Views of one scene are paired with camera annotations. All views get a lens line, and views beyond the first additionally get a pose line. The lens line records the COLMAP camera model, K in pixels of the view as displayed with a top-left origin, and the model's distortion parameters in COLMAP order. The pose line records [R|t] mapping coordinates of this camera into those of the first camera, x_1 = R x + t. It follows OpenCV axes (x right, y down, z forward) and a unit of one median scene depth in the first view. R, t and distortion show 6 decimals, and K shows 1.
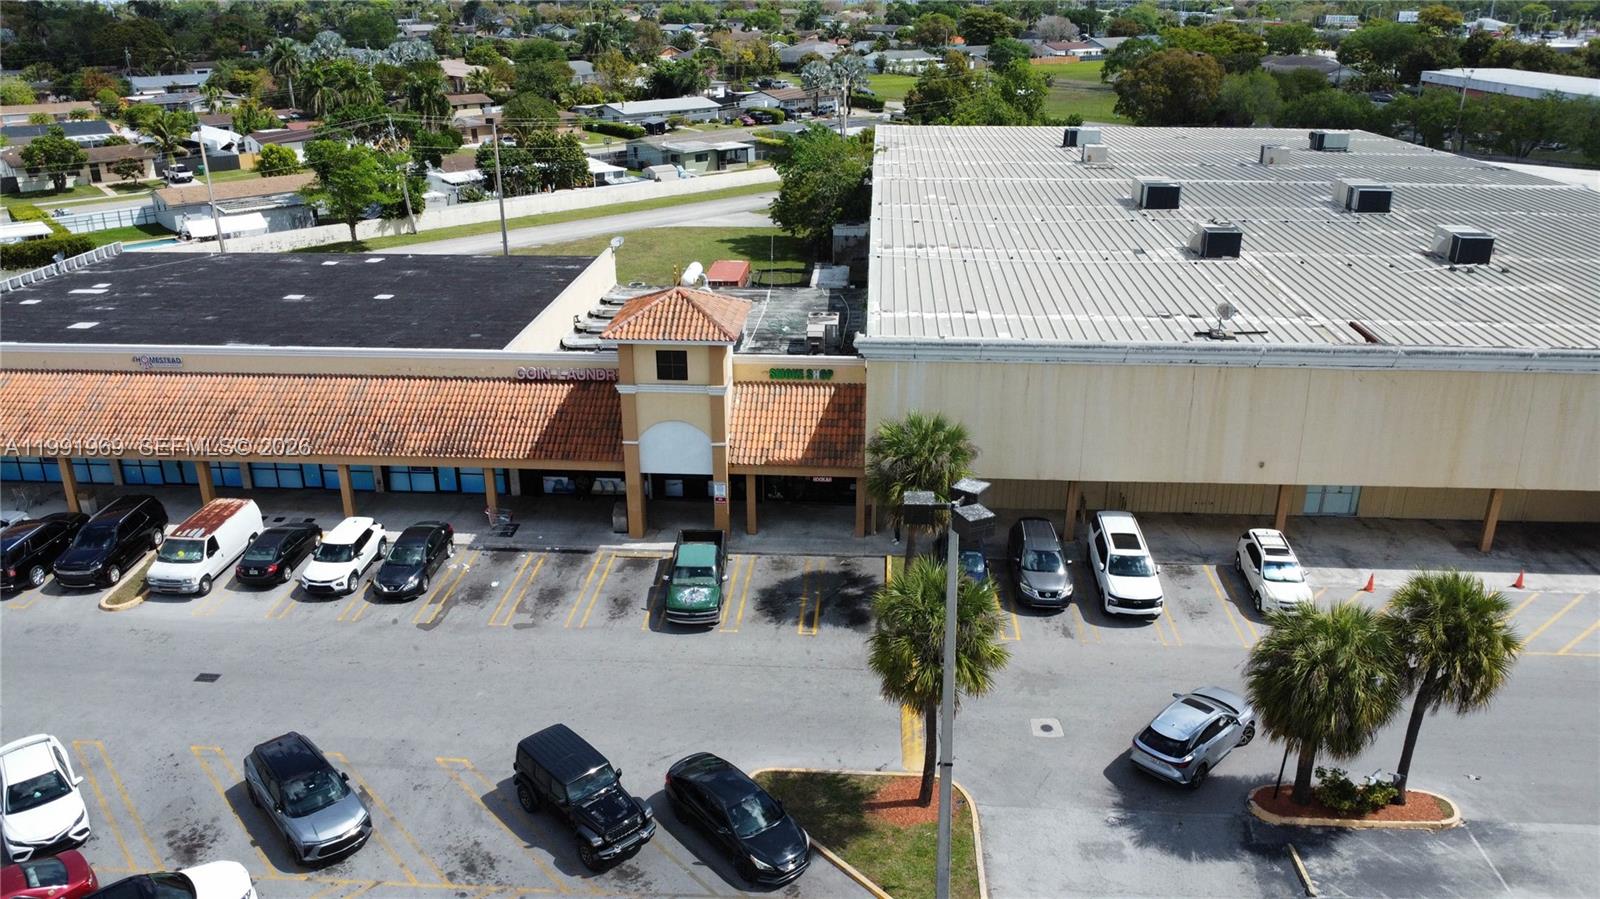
lens RADIAL K [[1201.0, 0, 800.0], [0, 1201.0, 449.5], [0, 0, 1]] dist [-0.032512, -0.001173]
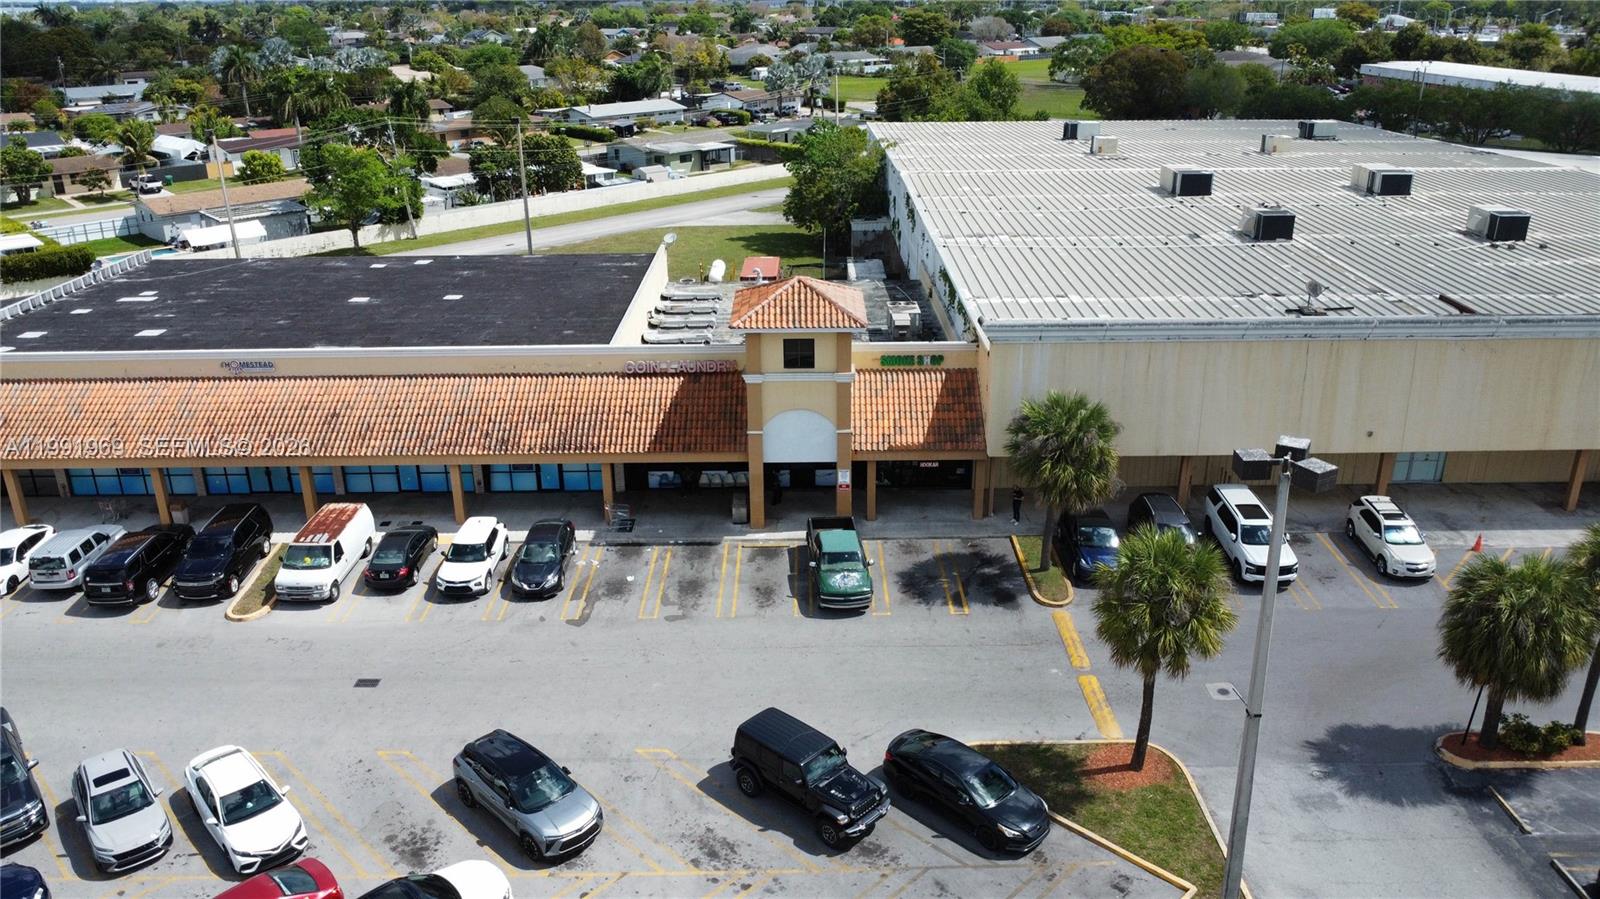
lens RADIAL K [[1201.0, 0, 800.0], [0, 1201.0, 449.5], [0, 0, 1]] dist [-0.032512, -0.001173]
pose [[0.997403, -0.032561, 0.064248, -0.164266], [0.032789, 0.999459, -0.002497, 0.011882], [-0.064132, 0.004598, 0.997931, -0.001112]]
